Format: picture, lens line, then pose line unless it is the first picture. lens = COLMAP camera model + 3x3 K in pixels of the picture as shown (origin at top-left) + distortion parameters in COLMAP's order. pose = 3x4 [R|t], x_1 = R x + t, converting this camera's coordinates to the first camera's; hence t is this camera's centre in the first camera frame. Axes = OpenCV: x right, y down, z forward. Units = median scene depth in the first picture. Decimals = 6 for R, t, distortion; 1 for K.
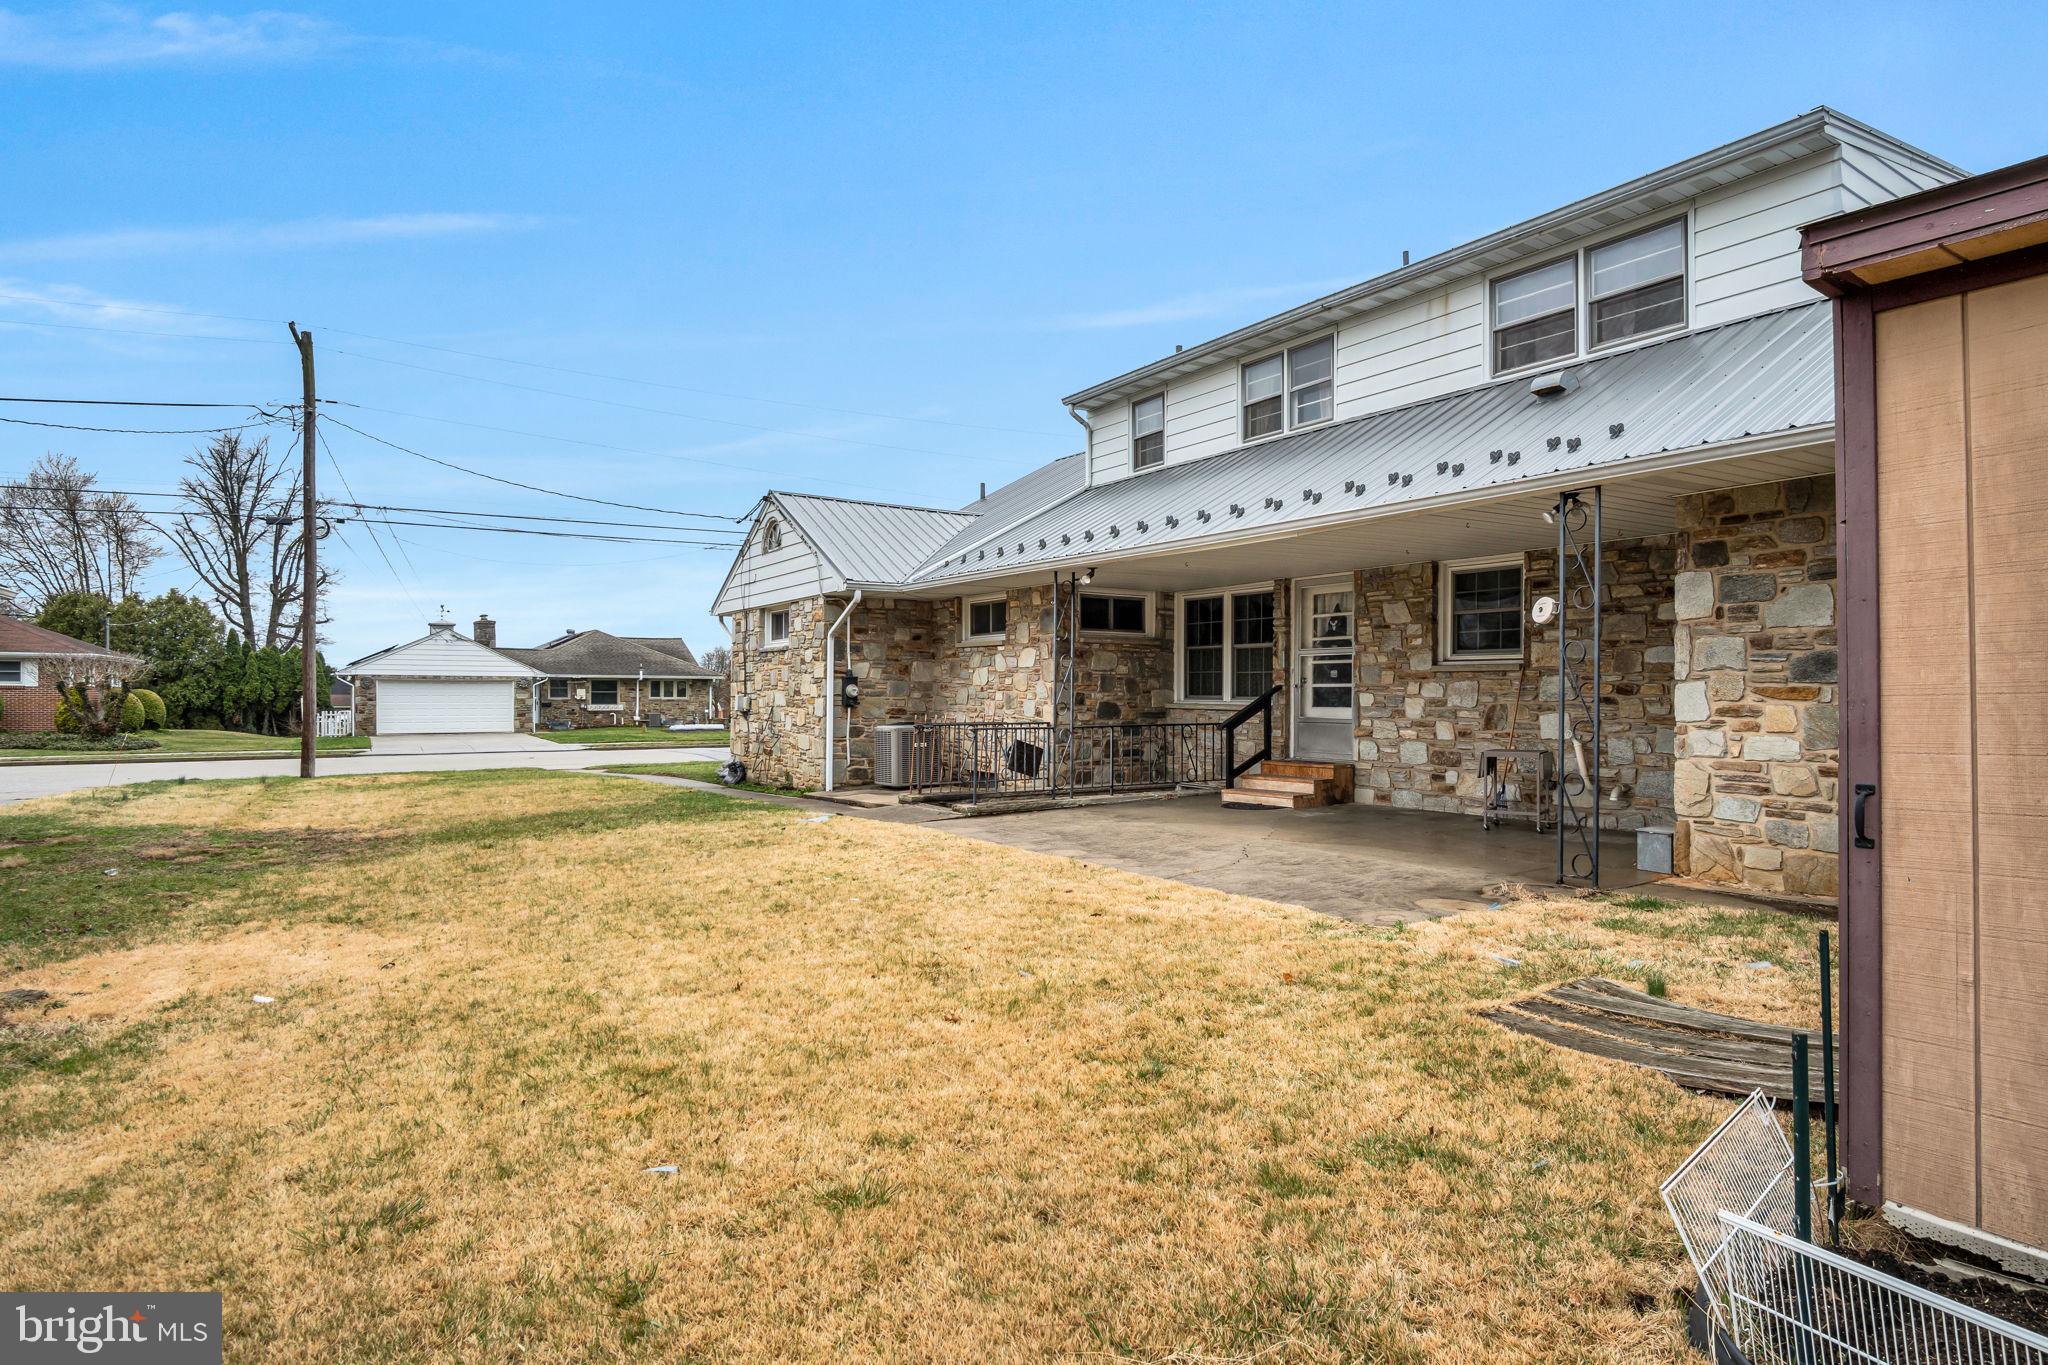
lens RADIAL K [[1121.5, 0, 1025.9], [0, 1121.5, 685.3], [0, 0, 1]] dist [-0.030132, 0.005402]
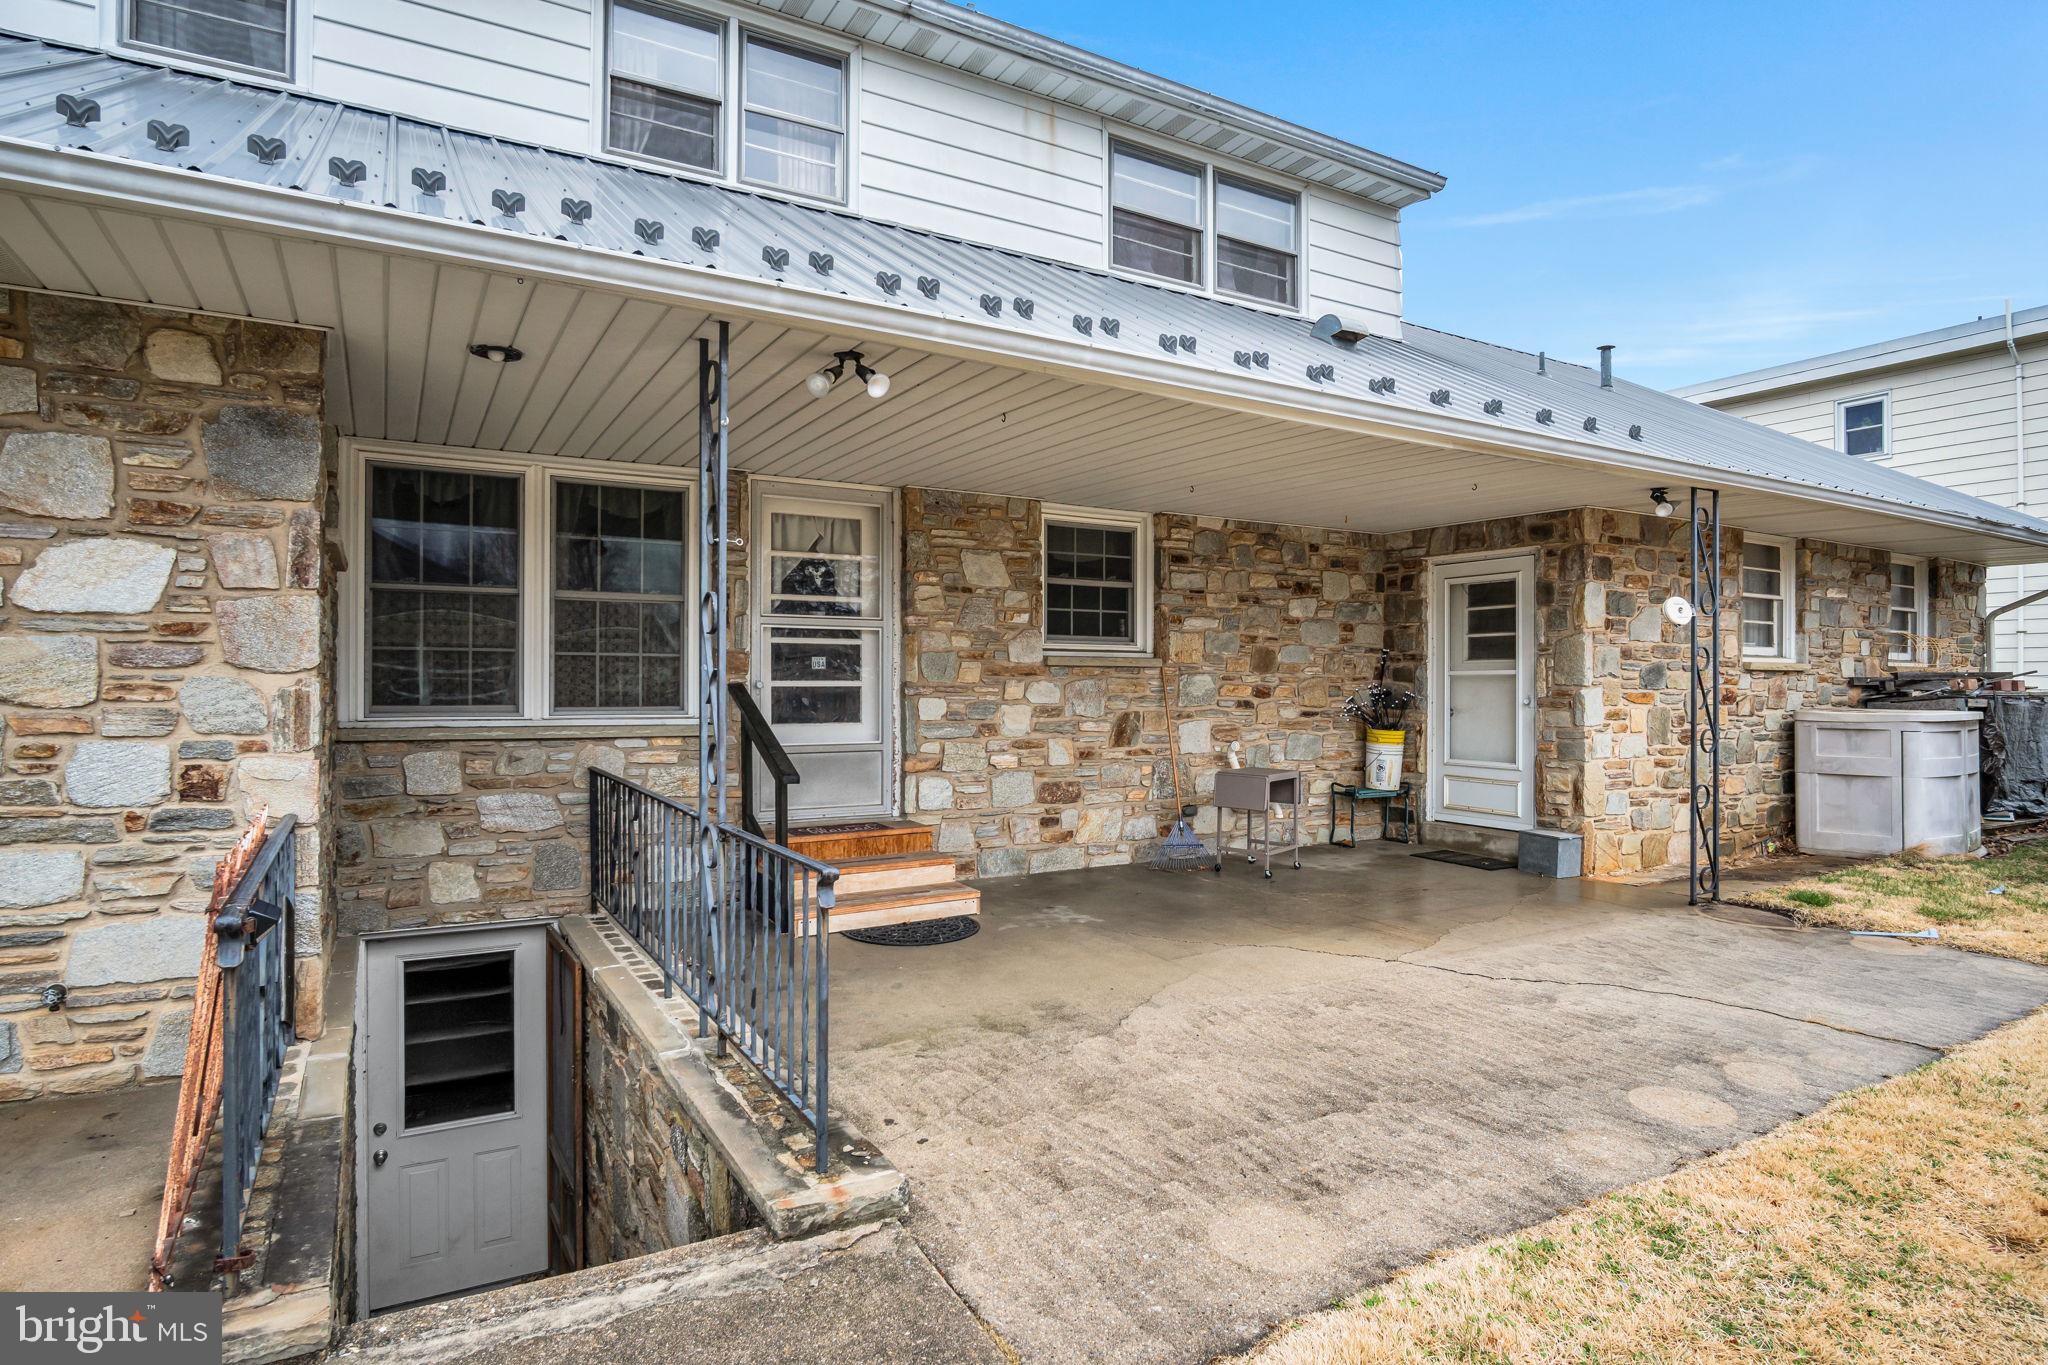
lens RADIAL K [[1121.5, 0, 1024.6], [0, 1121.5, 686.7], [0, 0, 1]] dist [-0.030132, 0.005402]
pose [[0.041095, -0.005140, 0.999142, -0.314913], [-0.010070, 0.999934, 0.005558, -0.002934], [-0.999105, -0.010290, 0.041040, 0.999772]]
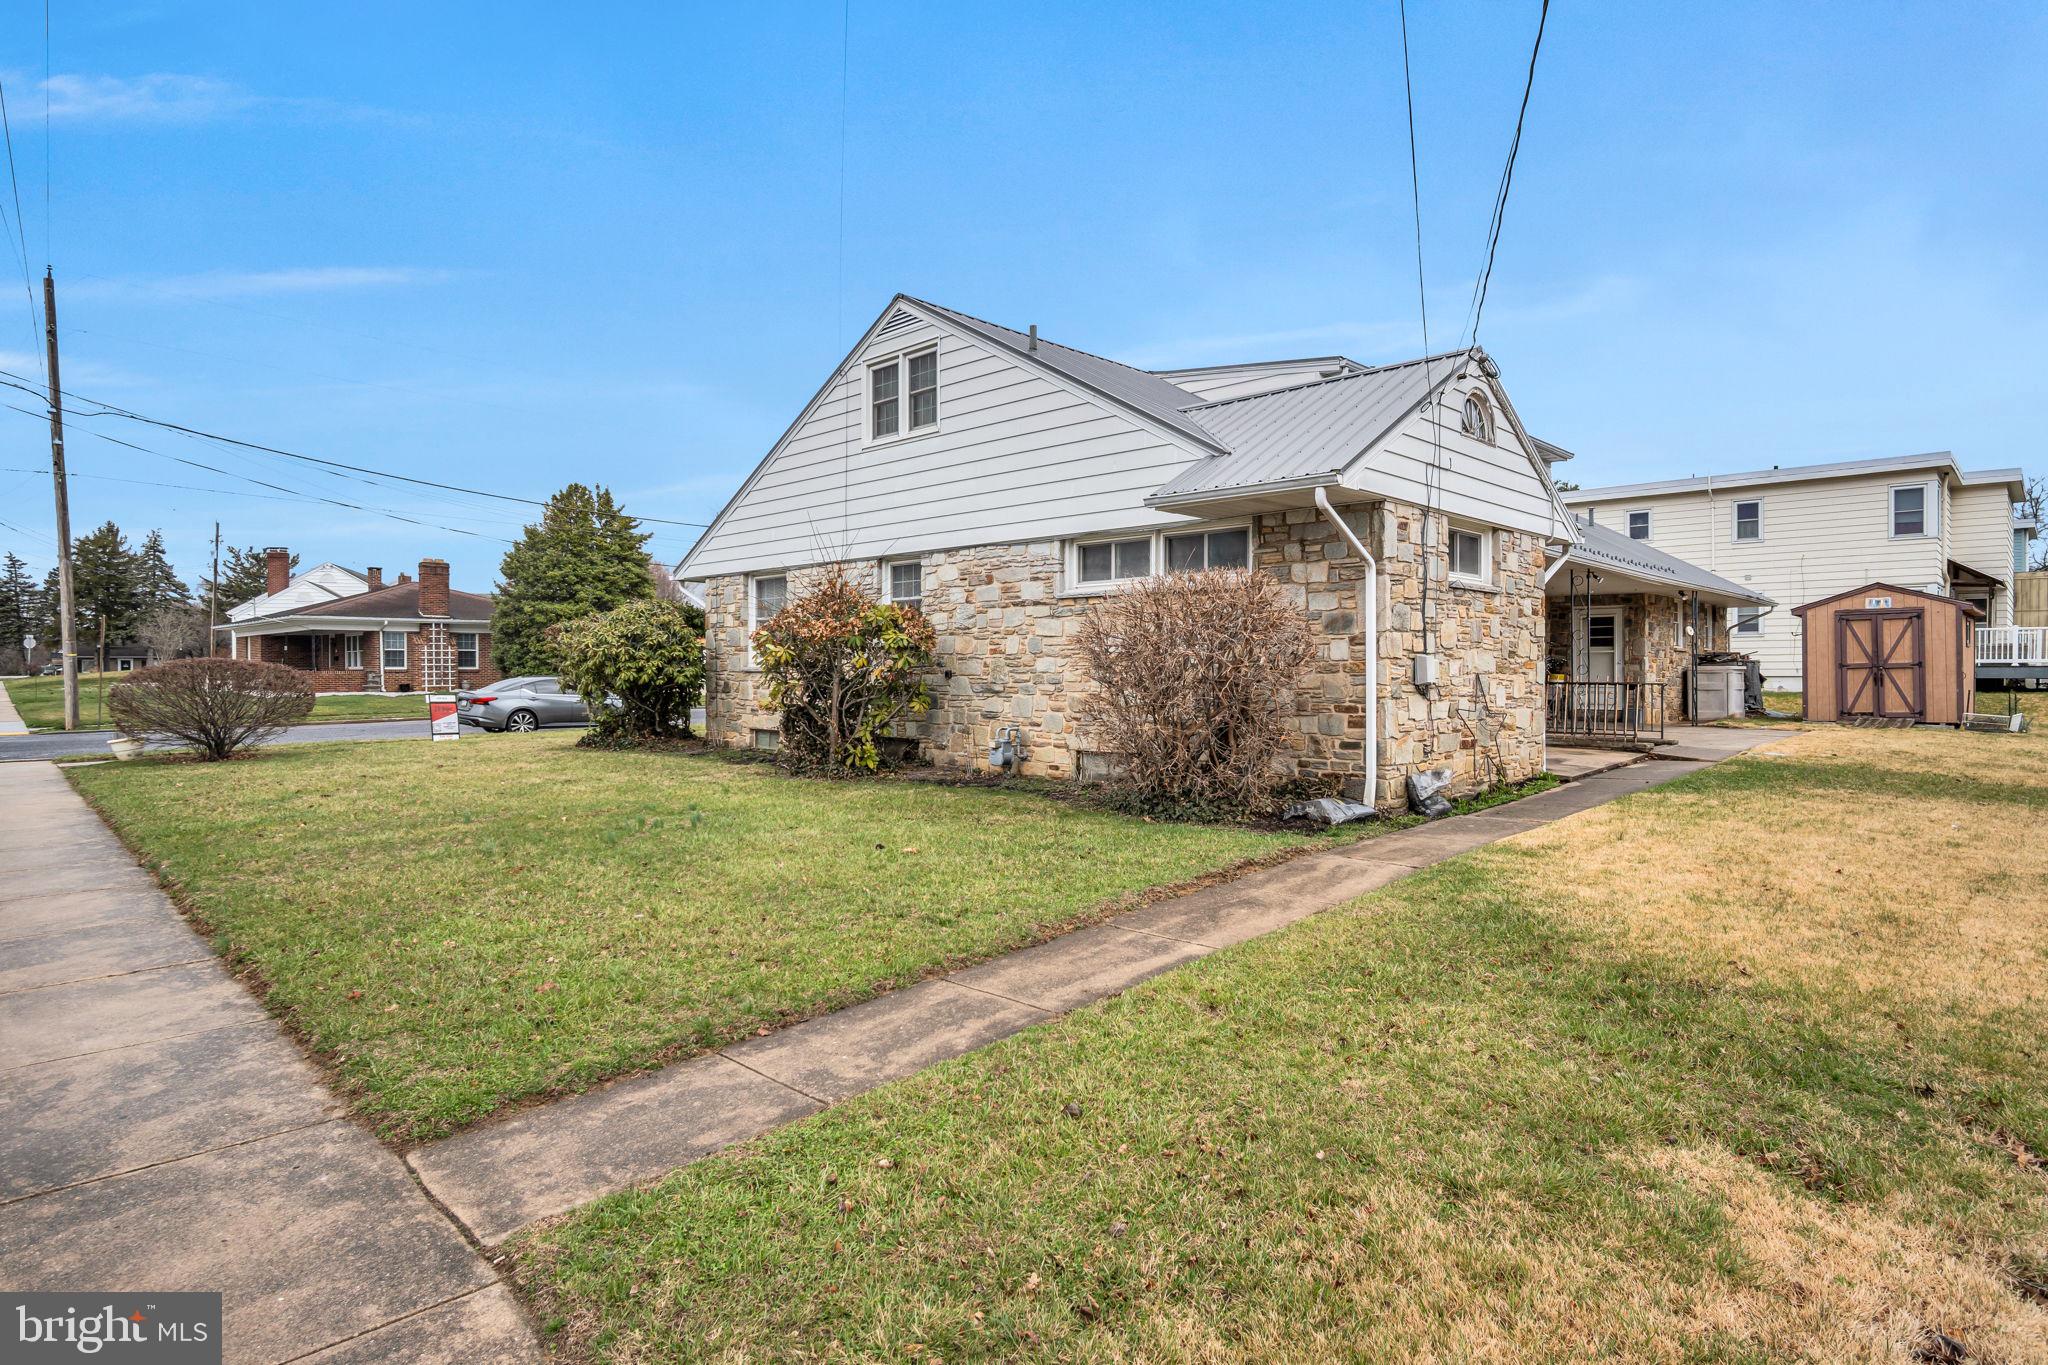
lens RADIAL K [[1121.5, 0, 1028.3], [0, 1121.5, 668.0], [0, 0, 1]] dist [-0.030132, 0.005402]
pose [[-0.226309, -0.003383, 0.974050, -1.283896], [-0.011407, 0.999935, 0.000822, 0.029305], [-0.973989, -0.010924, -0.226333, 2.197227]]
